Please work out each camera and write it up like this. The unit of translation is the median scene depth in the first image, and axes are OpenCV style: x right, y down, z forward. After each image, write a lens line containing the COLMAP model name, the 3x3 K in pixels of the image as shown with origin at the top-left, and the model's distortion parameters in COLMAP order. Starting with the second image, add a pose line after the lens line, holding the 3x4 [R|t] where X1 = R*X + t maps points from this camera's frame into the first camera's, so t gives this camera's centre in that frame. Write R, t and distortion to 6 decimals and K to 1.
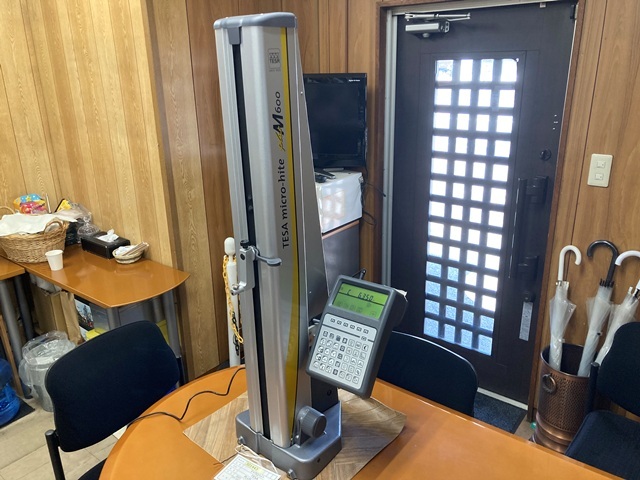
lens RADIAL K [[517.5, 0, 315.0], [0, 517.5, 242.6], [0, 0, 1]] dist [0.023438, -0.017531]
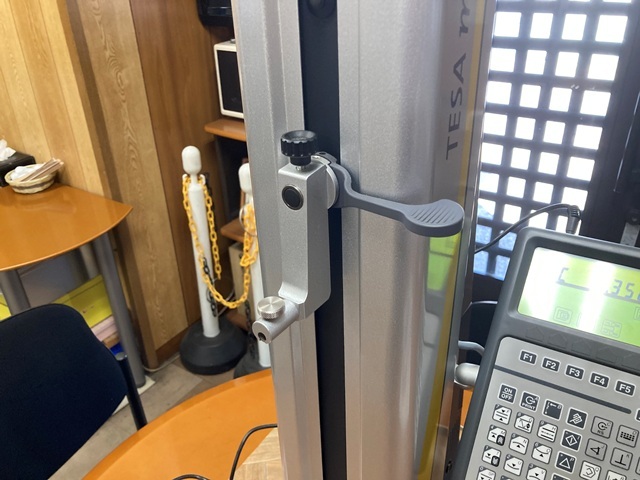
lens RADIAL K [[517.5, 0, 323.5], [0, 517.5, 235.7], [0, 0, 1]] dist [0.023438, -0.017531]
pose [[0.994176, -0.050622, 0.095135, -0.084387], [0.034989, 0.986604, 0.159335, 0.002988], [-0.101927, -0.155079, 0.982630, 0.414711]]
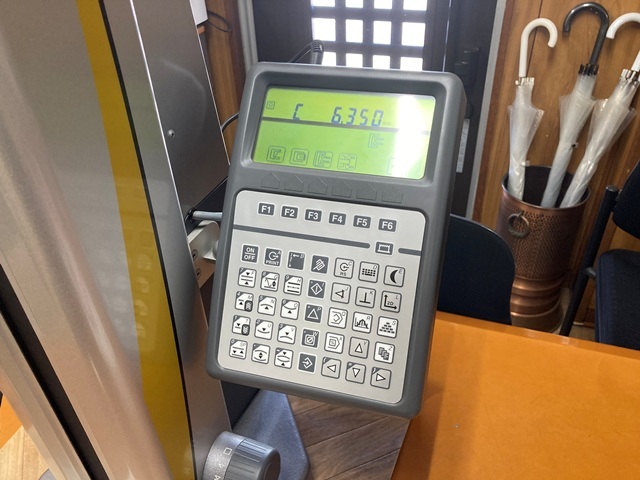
lens RADIAL K [[517.5, 0, 323.0], [0, 517.5, 239.7], [0, 0, 1]] dist [0.023438, -0.017531]
pose [[0.935181, -0.205494, 0.288460, -0.017185], [0.120321, 0.950361, 0.286945, 0.050781], [-0.333106, -0.233638, 0.913484, 0.429270]]
